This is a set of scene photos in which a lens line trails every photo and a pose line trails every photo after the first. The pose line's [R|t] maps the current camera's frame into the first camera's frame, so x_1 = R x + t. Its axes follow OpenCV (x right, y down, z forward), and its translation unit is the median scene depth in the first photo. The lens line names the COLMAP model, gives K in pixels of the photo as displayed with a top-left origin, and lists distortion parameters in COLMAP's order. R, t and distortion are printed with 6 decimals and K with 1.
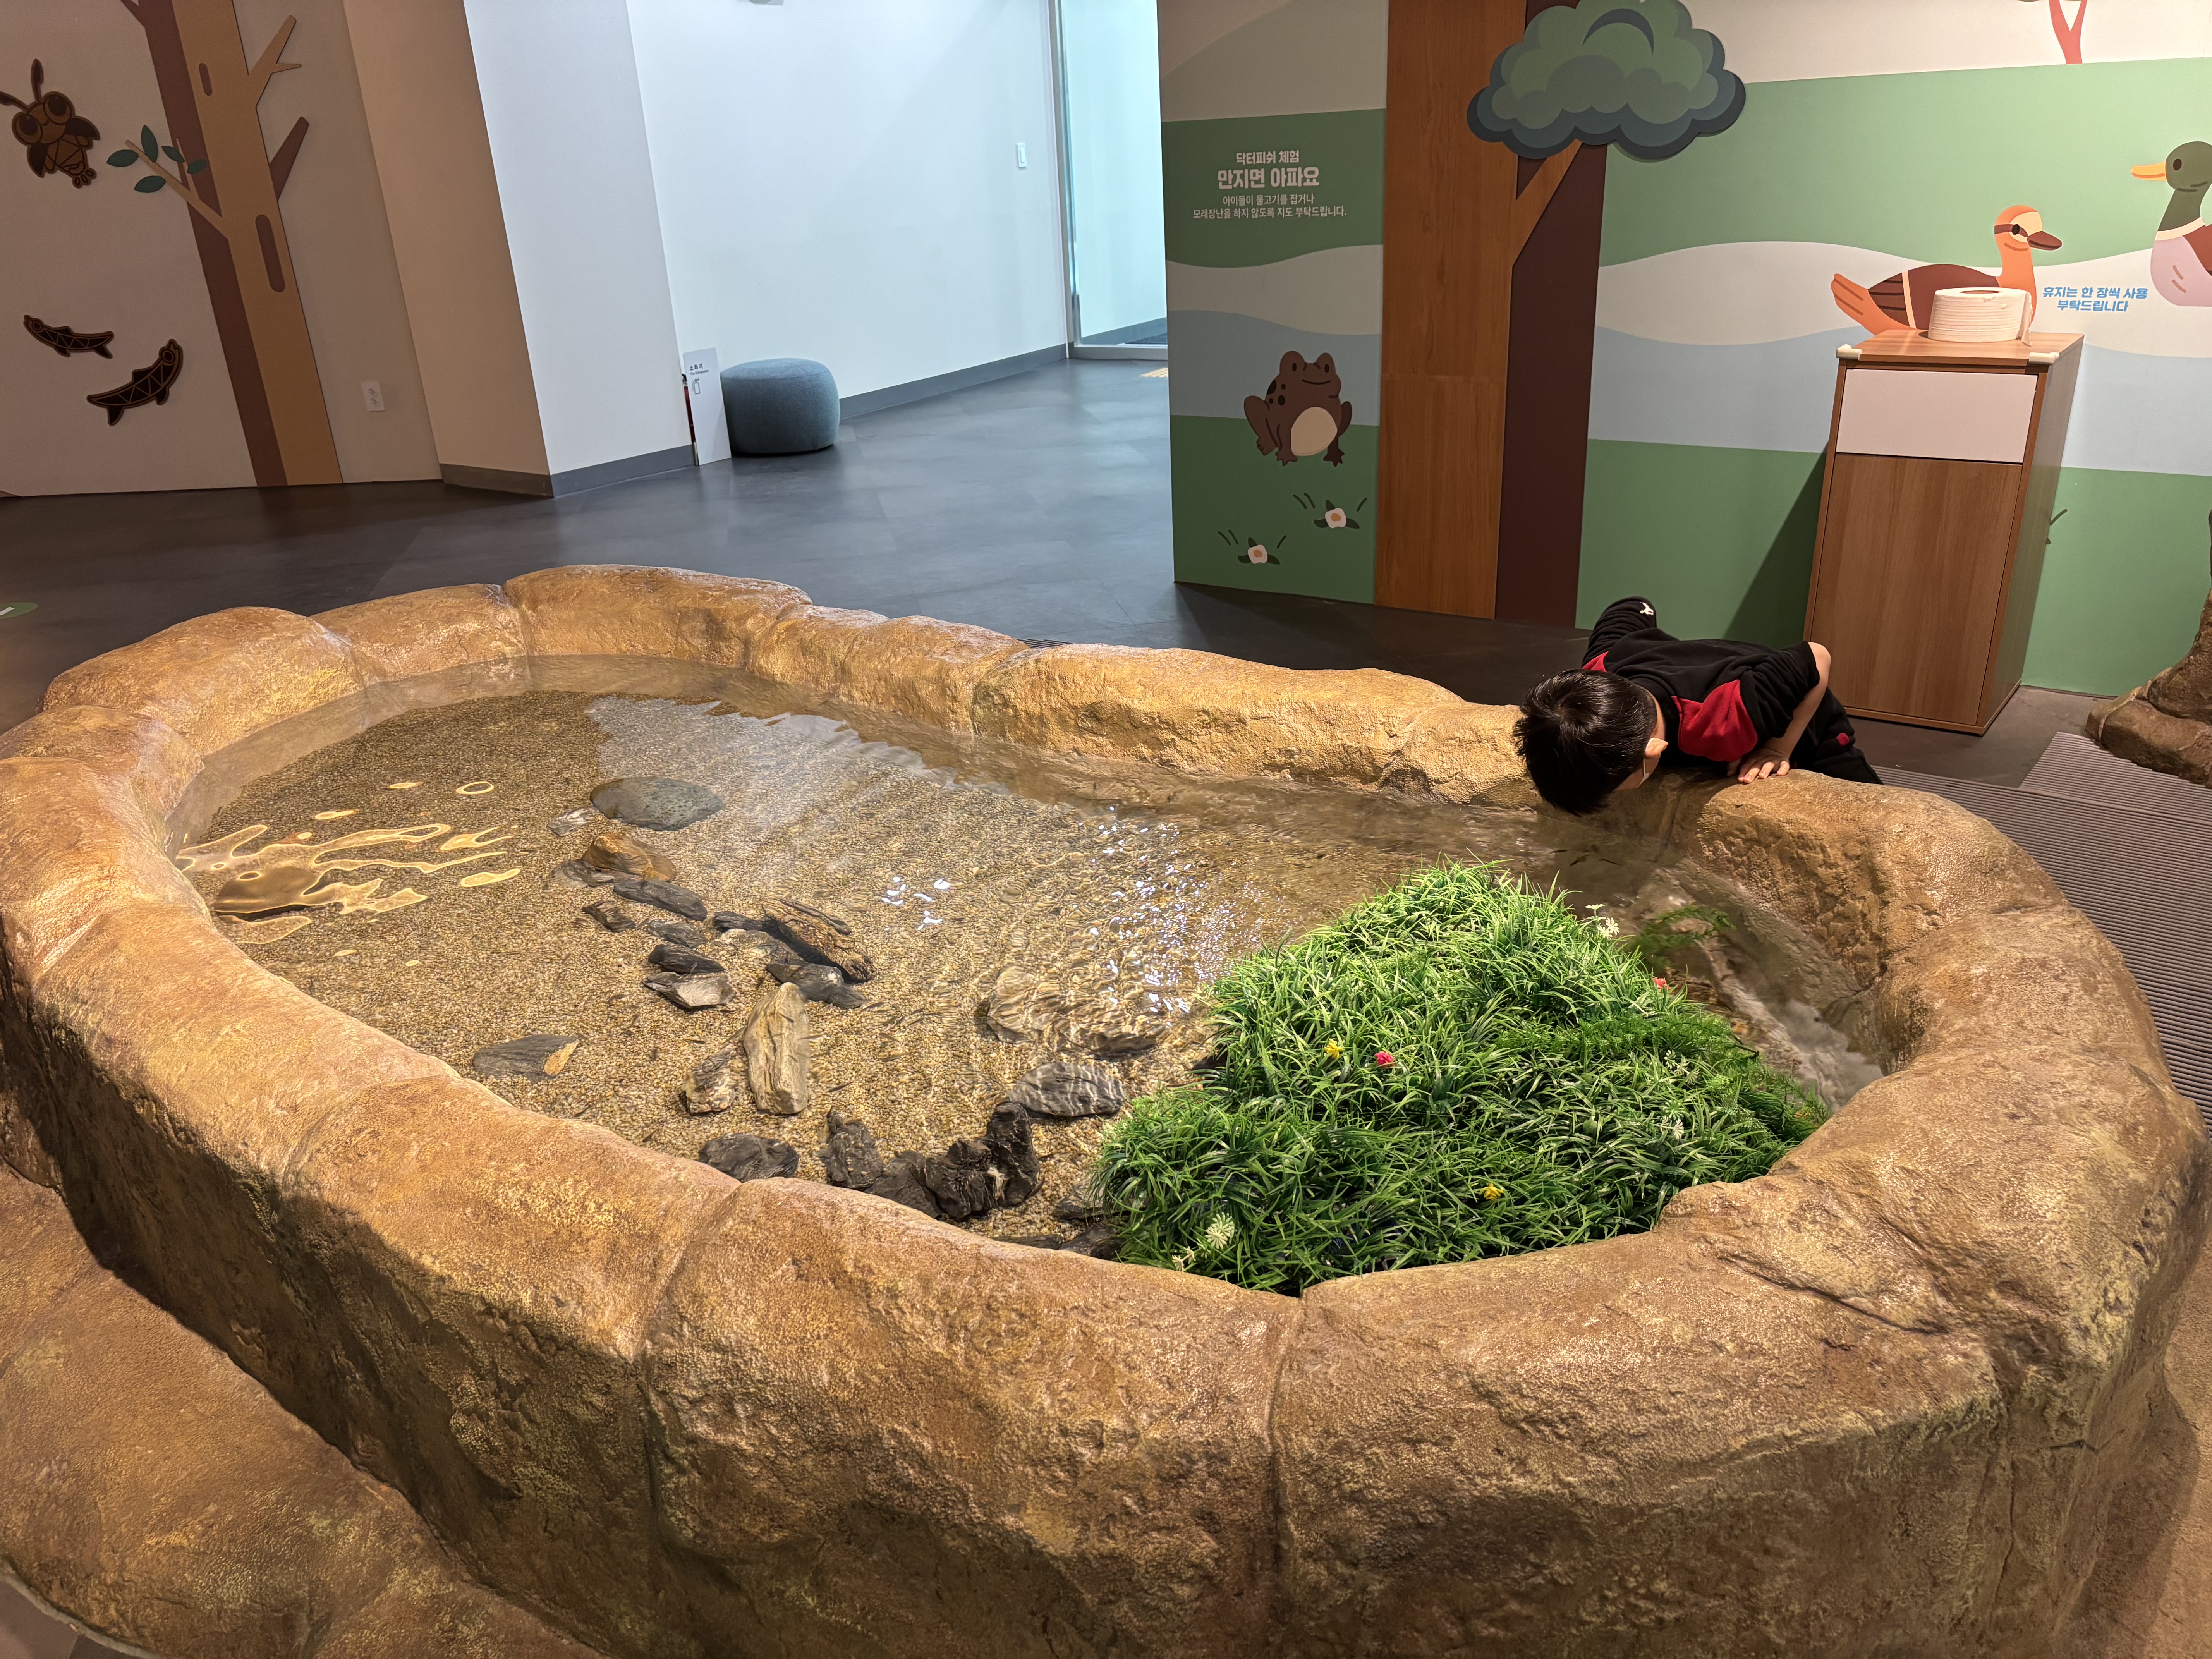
lens RADIAL K [[1674.2, 0, 1102.1], [0, 1674.2, 819.0], [0, 0, 1]] dist [0.004551, -0.006604]
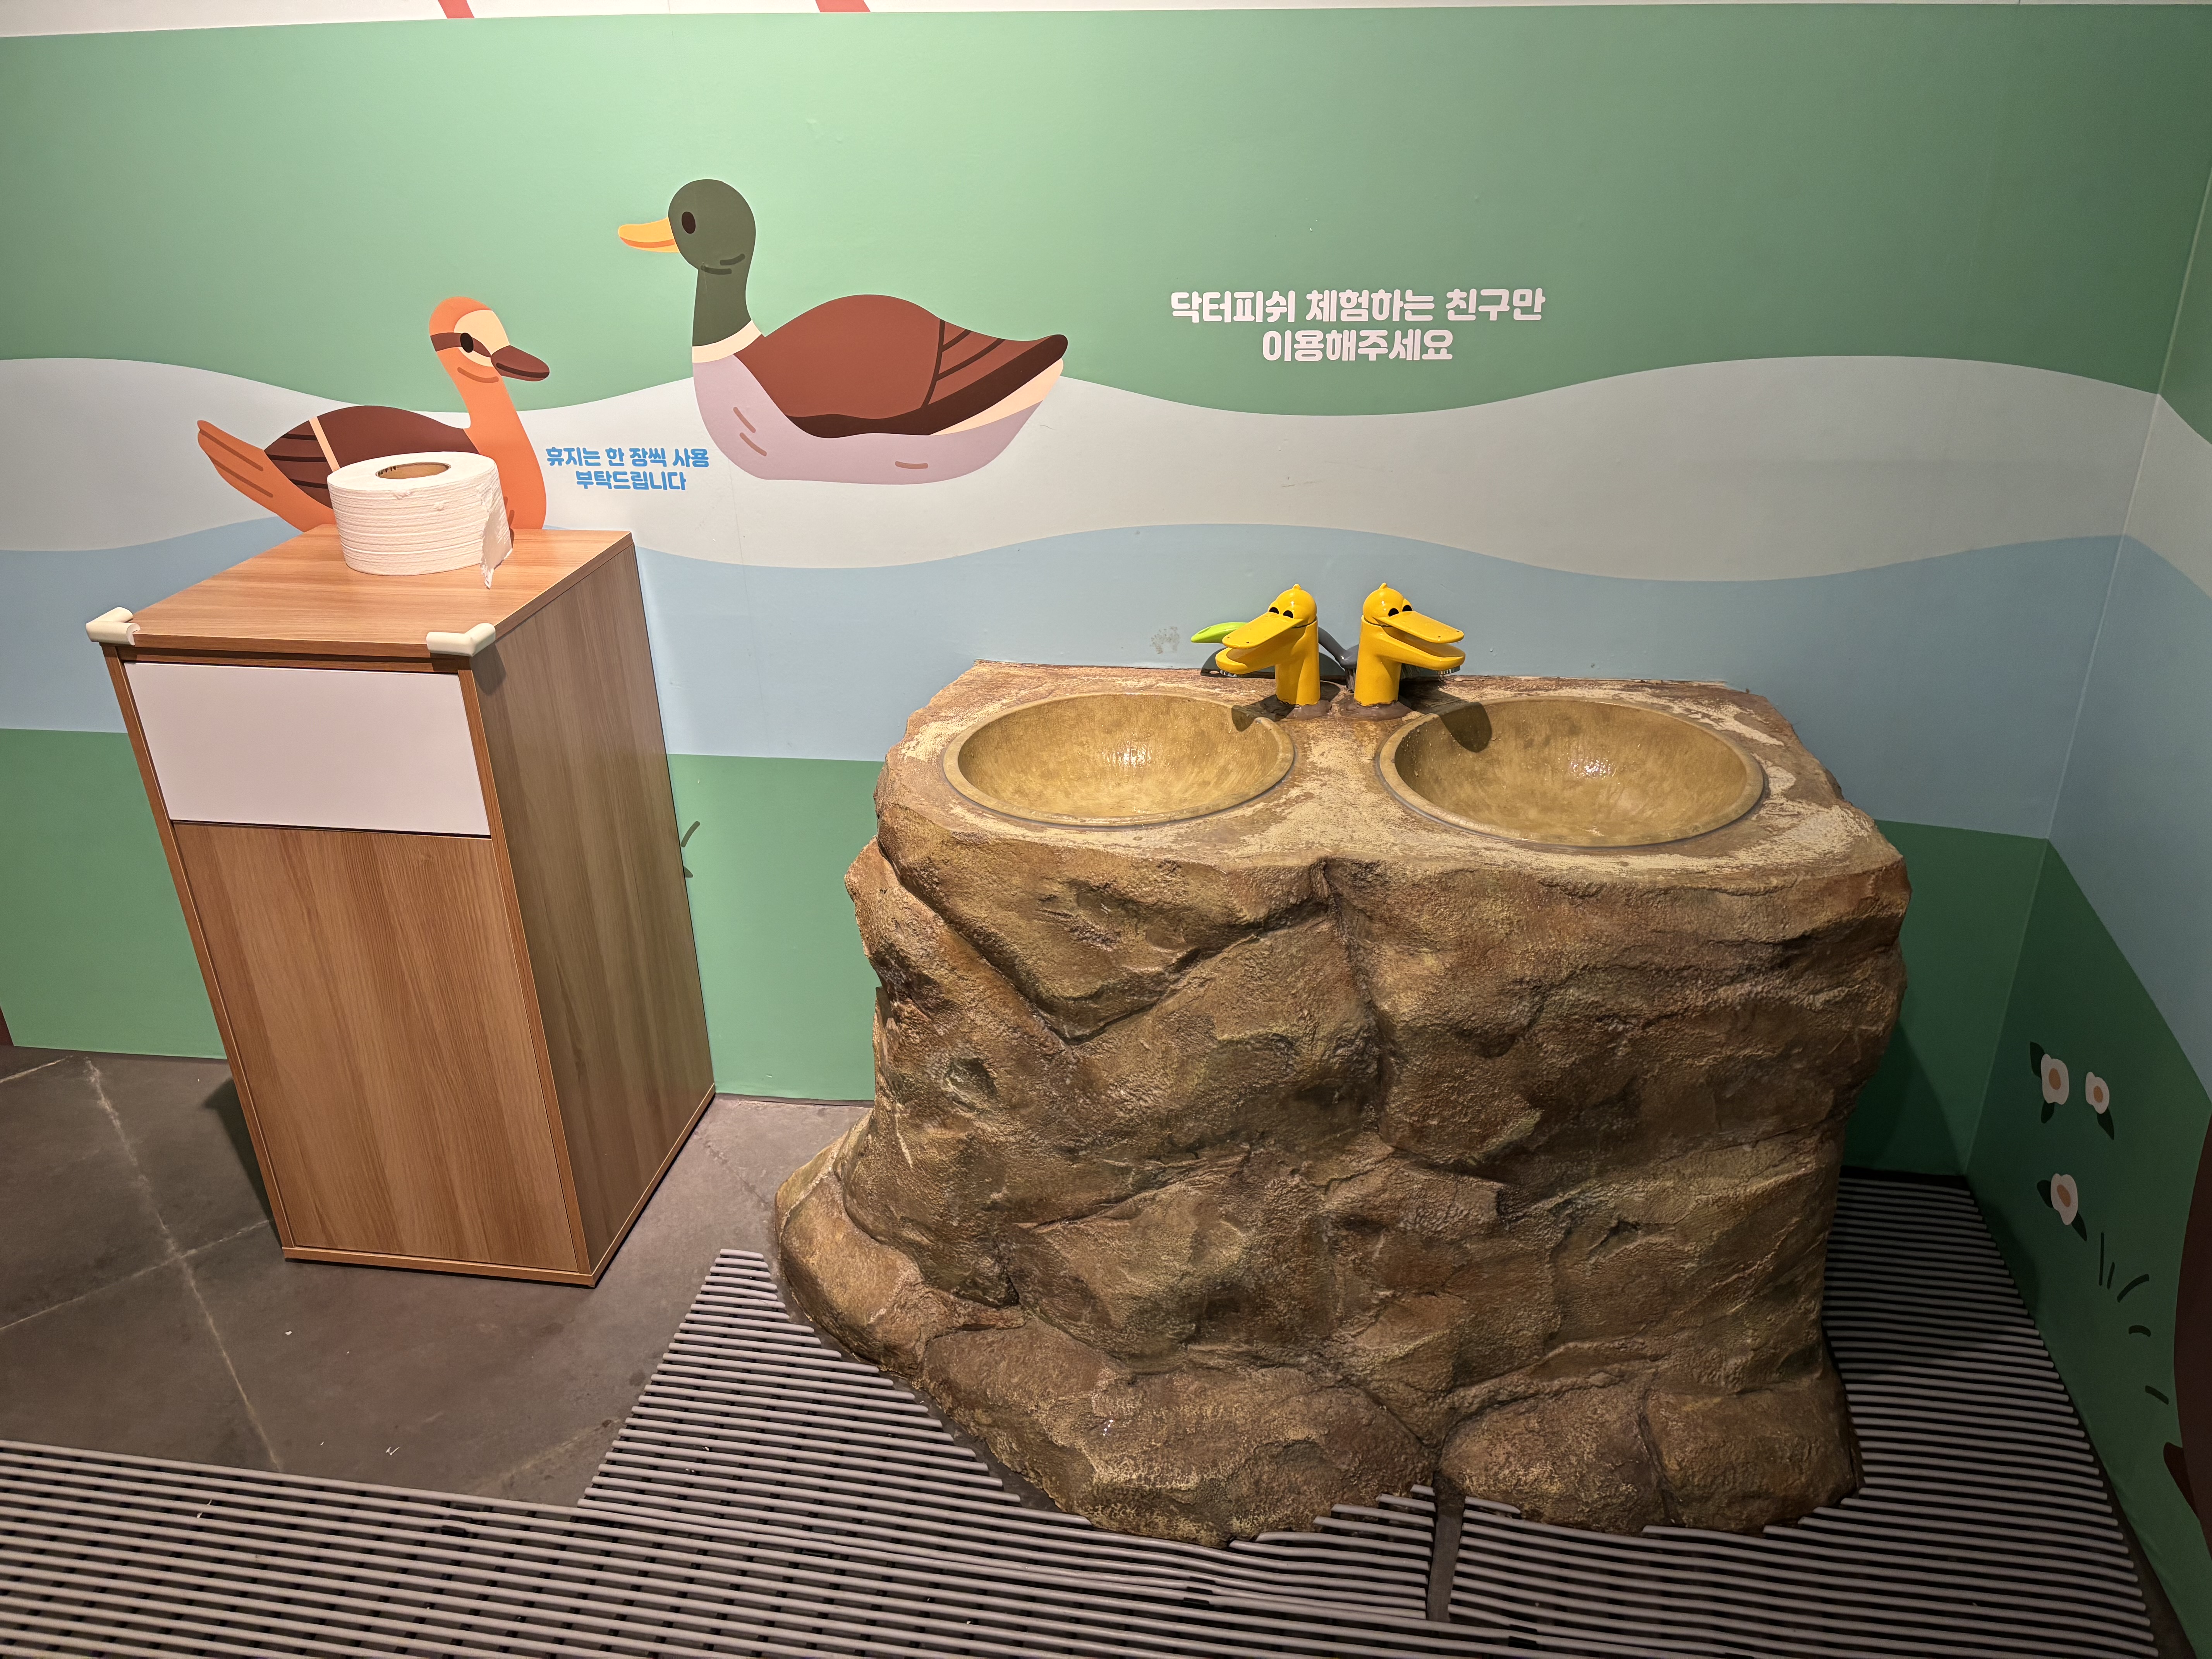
lens RADIAL K [[1674.2, 0, 1103.1], [0, 1674.2, 836.0], [0, 0, 1]] dist [0.004551, -0.006604]
pose [[0.873232, -0.181515, 0.452236, 0.458140], [0.168027, 0.983279, 0.070213, -0.205737], [-0.457419, 0.014675, 0.889130, 0.452215]]
